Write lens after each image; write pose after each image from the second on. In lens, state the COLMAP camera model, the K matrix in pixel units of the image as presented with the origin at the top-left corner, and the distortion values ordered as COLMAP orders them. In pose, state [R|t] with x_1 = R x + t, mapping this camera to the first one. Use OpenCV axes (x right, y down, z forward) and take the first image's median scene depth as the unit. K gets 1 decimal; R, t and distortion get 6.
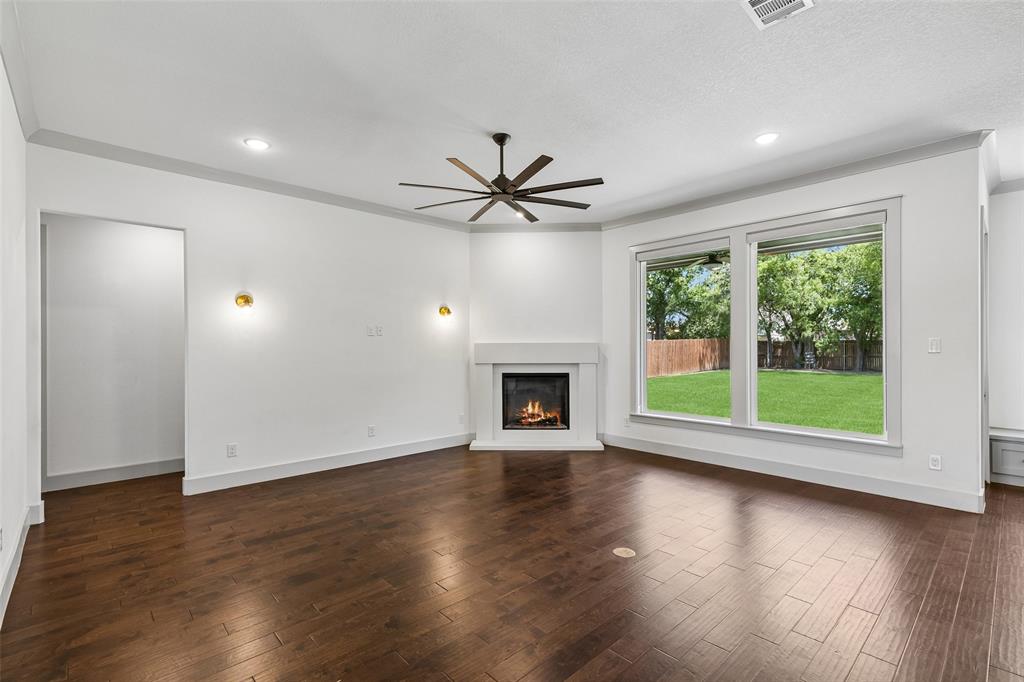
lens RADIAL K [[463.2, 0, 509.5], [0, 463.2, 340.5], [0, 0, 1]] dist [0.011835, -0.001857]
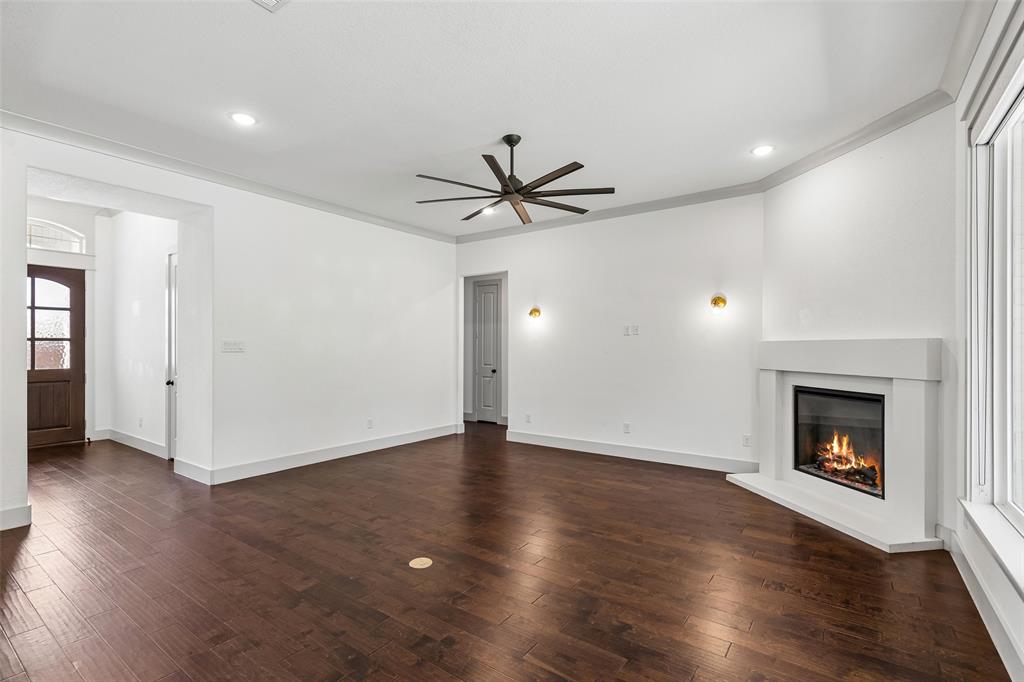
lens RADIAL K [[473.1, 0, 519.6], [0, 473.1, 344.9], [0, 0, 1]] dist [-0.023422, -0.000459]
pose [[0.214129, -0.000816, -0.976805, 0.571645], [0.013012, 0.999913, 0.002017, 0.004814], [0.976719, -0.013142, 0.214121, 0.463351]]
